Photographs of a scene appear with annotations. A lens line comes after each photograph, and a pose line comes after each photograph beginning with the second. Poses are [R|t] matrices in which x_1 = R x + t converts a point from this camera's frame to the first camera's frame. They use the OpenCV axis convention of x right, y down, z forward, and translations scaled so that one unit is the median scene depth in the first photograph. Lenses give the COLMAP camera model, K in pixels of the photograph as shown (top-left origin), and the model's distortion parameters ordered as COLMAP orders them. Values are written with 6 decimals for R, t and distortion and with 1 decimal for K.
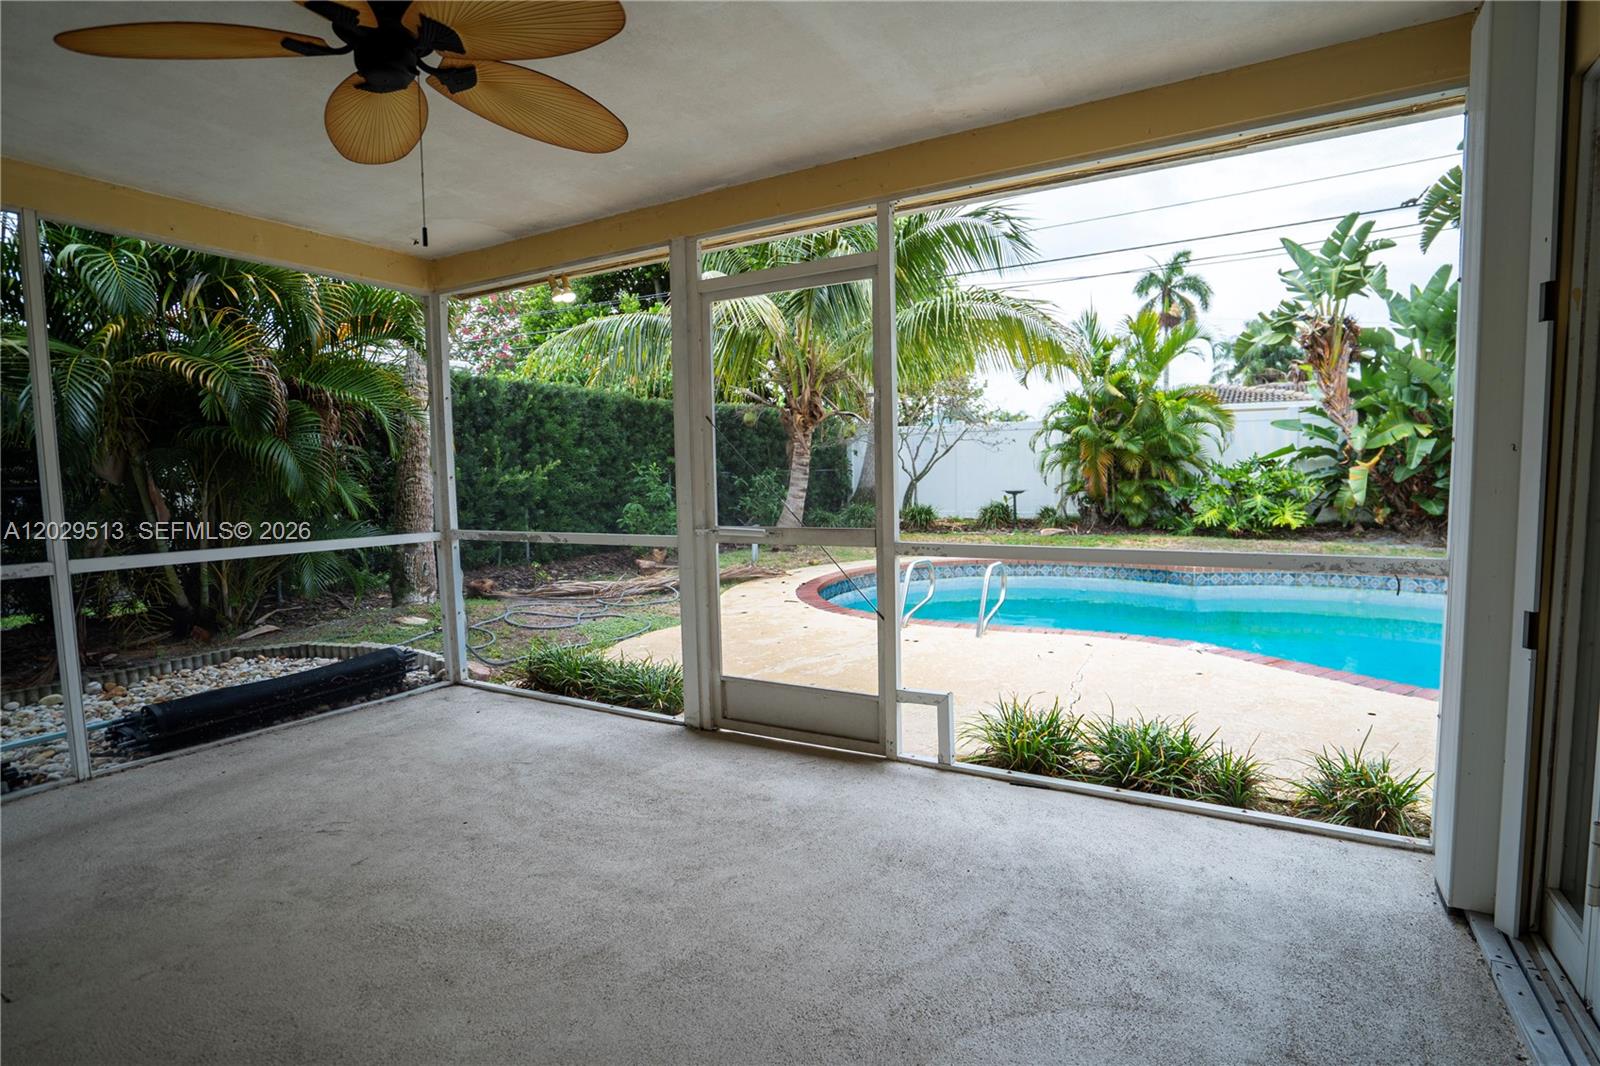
lens RADIAL K [[743.8, 0, 805.2], [0, 743.8, 534.3], [0, 0, 1]] dist [-0.051795, 0.015770]
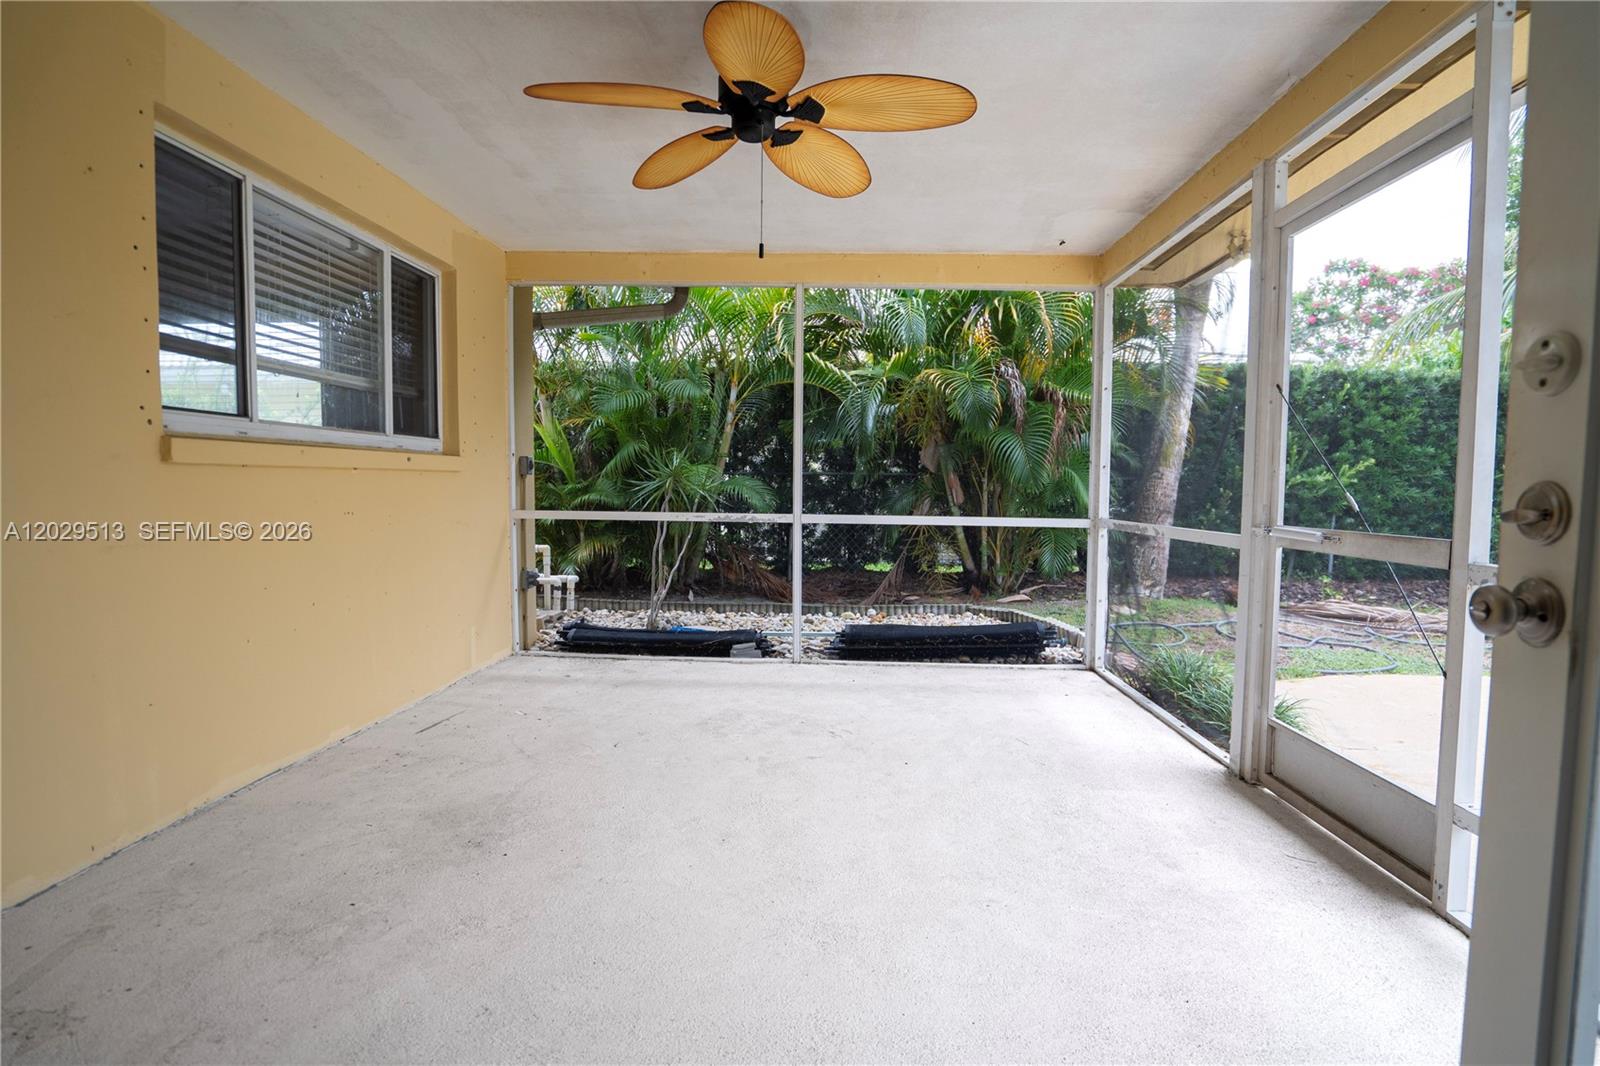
lens RADIAL K [[743.8, 0, 798.3], [0, 743.8, 528.7], [0, 0, 1]] dist [-0.051795, 0.015770]
pose [[0.517118, 0.078644, -0.852294, 0.210456], [-0.085643, 0.995527, 0.039898, 0.003970], [0.851619, 0.052360, 0.521540, 0.138364]]
